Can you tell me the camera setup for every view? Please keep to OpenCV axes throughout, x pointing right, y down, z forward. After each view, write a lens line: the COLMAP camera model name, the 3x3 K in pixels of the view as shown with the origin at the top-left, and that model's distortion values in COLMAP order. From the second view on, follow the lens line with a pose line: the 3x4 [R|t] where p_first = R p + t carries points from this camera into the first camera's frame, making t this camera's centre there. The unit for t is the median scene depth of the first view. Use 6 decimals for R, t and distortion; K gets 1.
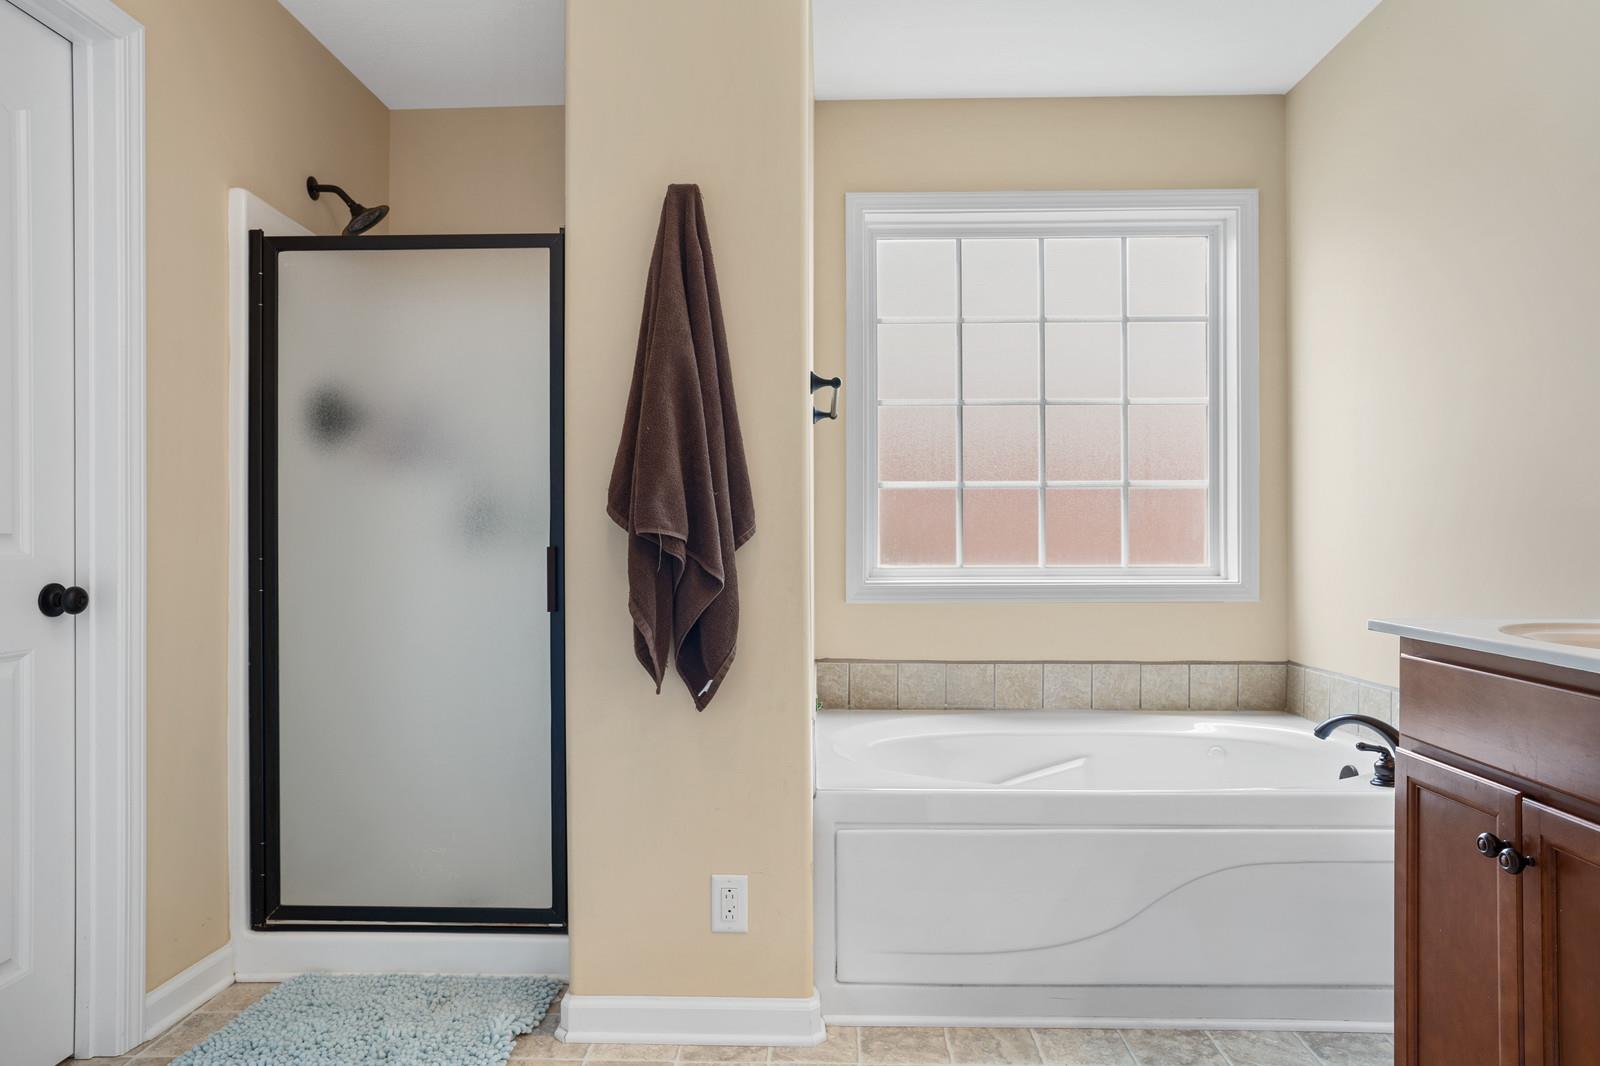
lens RADIAL K [[937.3, 0, 799.5], [0, 937.3, 539.4], [0, 0, 1]] dist [-0.006294, -0.000483]
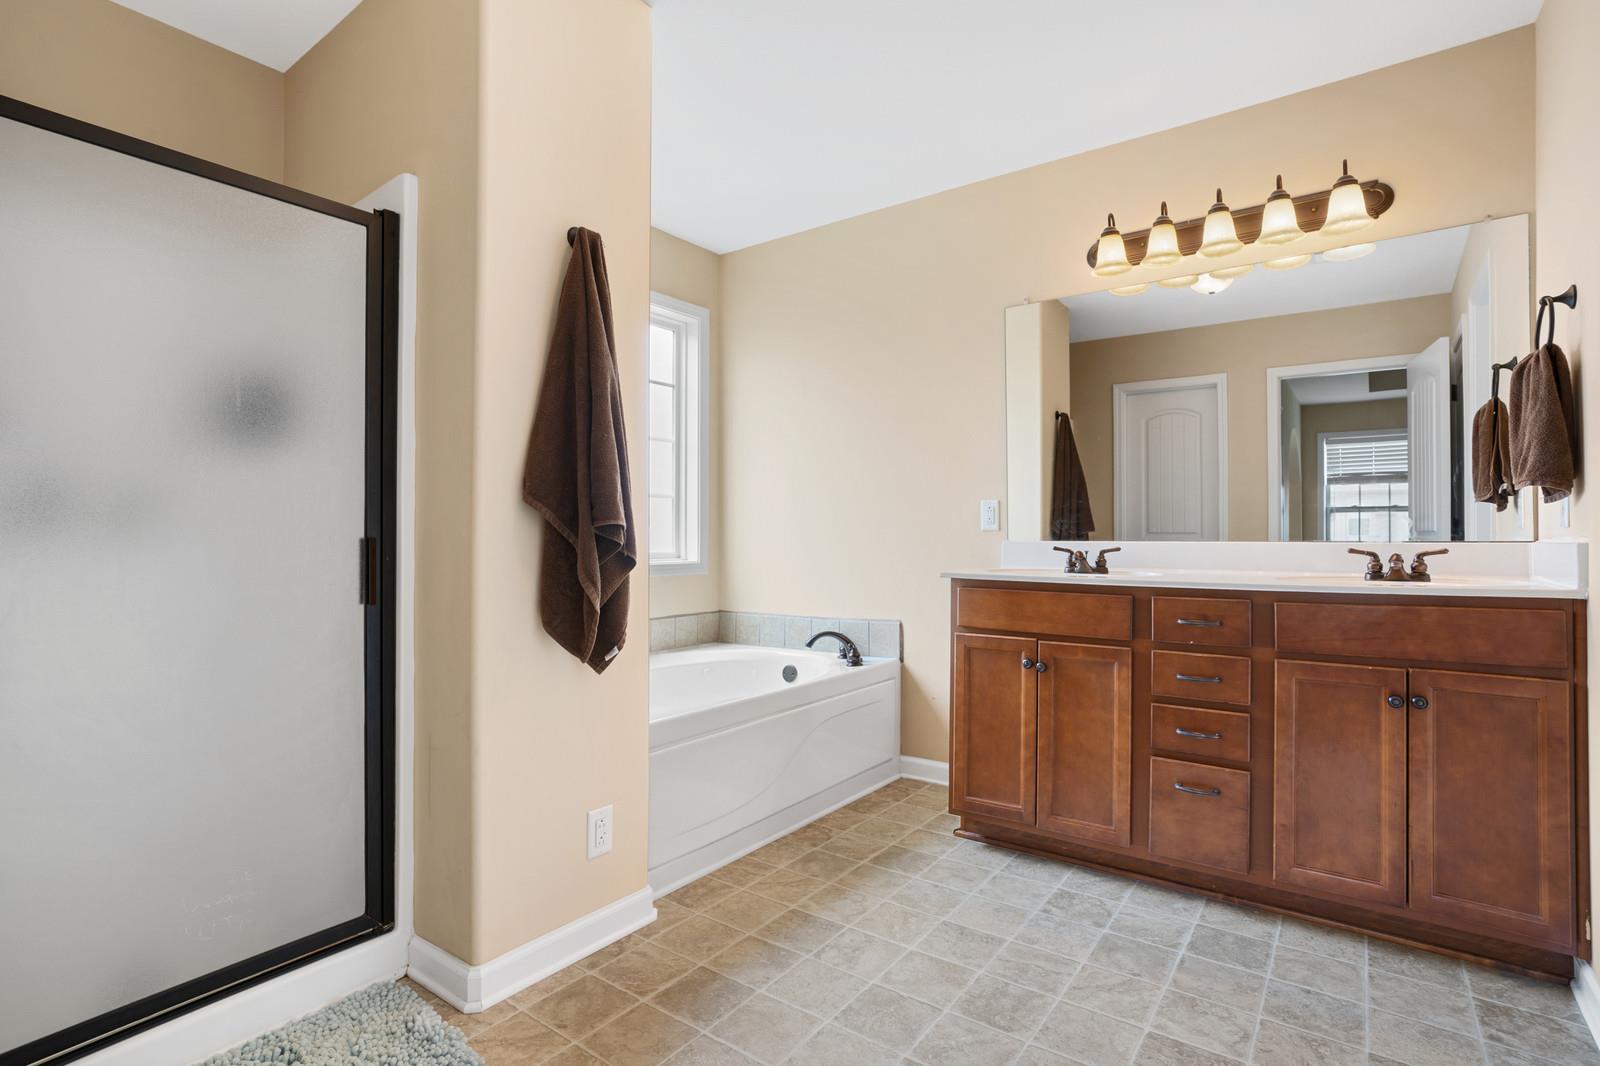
lens RADIAL K [[749.4, 0, 793.3], [0, 749.4, 532.9], [0, 0, 1]] dist [-0.060580, 0.019602]
pose [[0.583713, 0.013126, 0.811854, -0.609277], [-0.006564, 0.999913, -0.011447, 0.017374], [-0.811934, 0.001353, 0.583748, 0.222234]]
